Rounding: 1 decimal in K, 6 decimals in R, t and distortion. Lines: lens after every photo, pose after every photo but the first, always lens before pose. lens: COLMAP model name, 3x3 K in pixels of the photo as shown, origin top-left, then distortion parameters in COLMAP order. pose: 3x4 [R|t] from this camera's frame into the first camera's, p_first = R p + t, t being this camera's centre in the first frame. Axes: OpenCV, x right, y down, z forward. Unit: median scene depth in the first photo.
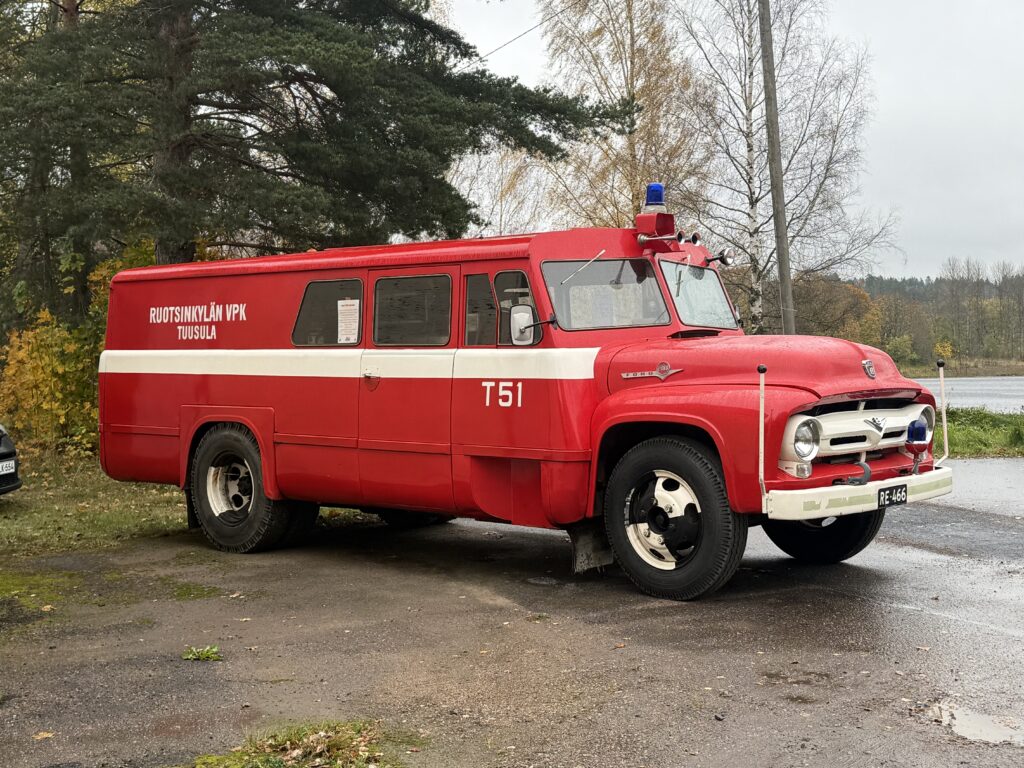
lens RADIAL K [[1377.7, 0, 591.7], [0, 1377.7, 388.3], [0, 0, 1]] dist [0.342730, 0.011036]
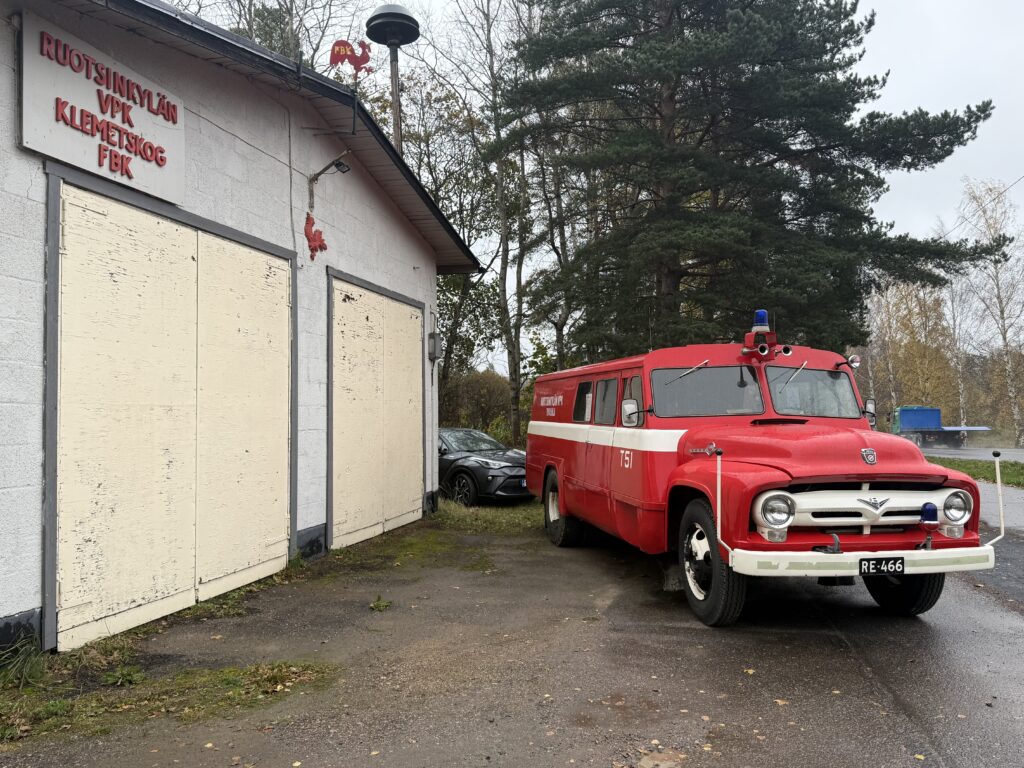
lens RADIAL K [[819.1, 0, 512.0], [0, 819.1, 384.0], [0, 0, 1]] dist [0.028555, -0.008502]
pose [[0.774095, -0.002974, -0.633063, 0.394571], [-0.037841, 0.997984, -0.050960, -0.026705], [0.631938, 0.063404, 0.772421, 0.254669]]
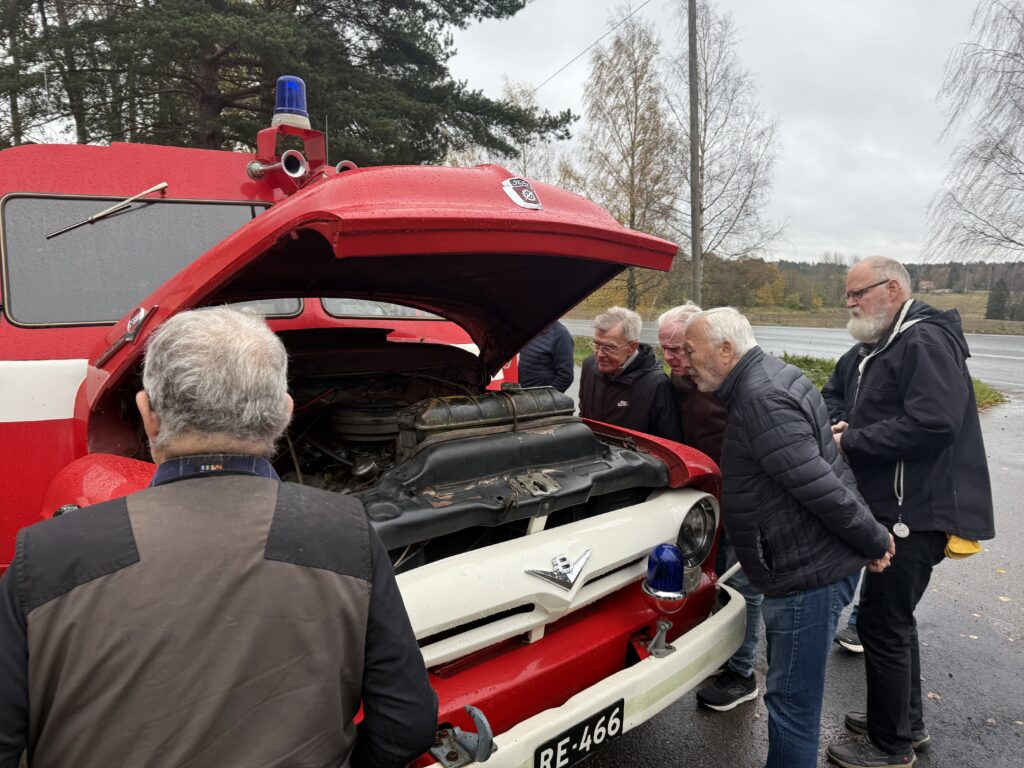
lens RADIAL K [[712.3, 0, 512.0], [0, 712.3, 384.0], [0, 0, 1]] dist [0.161011, -0.302985]
pose [[0.987558, 0.062363, -0.144364, 0.210377], [-0.047670, 0.993529, 0.103086, -0.055823], [0.149859, -0.094922, 0.984140, 0.748912]]
